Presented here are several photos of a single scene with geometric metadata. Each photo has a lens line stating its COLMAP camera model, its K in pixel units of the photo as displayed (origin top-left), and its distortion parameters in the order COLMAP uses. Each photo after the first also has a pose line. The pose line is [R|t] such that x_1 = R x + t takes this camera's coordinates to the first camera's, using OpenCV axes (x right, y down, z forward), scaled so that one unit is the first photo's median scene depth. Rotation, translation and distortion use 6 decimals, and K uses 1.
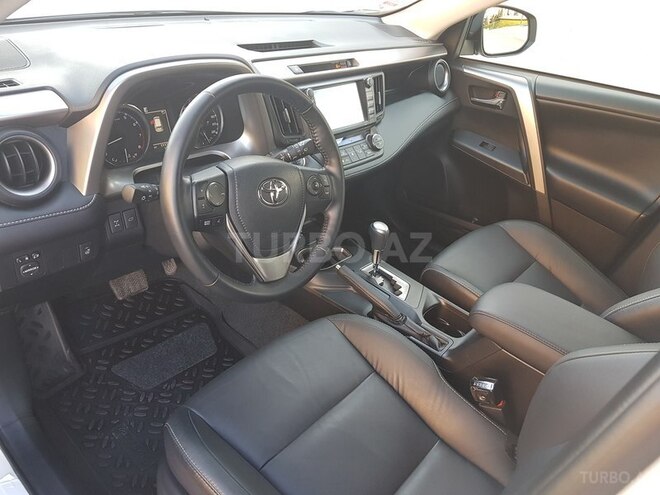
lens RADIAL K [[516.3, 0, 329.7], [0, 516.3, 236.5], [0, 0, 1]] dist [0.049077, -0.079380]
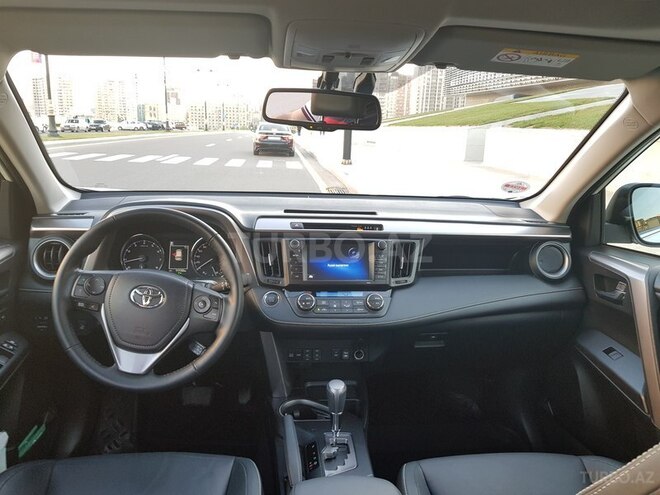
lens RADIAL K [[516.3, 0, 329.7], [0, 516.3, 236.5], [0, 0, 1]] dist [0.049077, -0.079380]
pose [[0.737229, 0.022983, -0.675252, 0.520753], [-0.294147, 0.910653, -0.290151, 0.006601], [0.608252, 0.412531, 0.678121, 0.198393]]
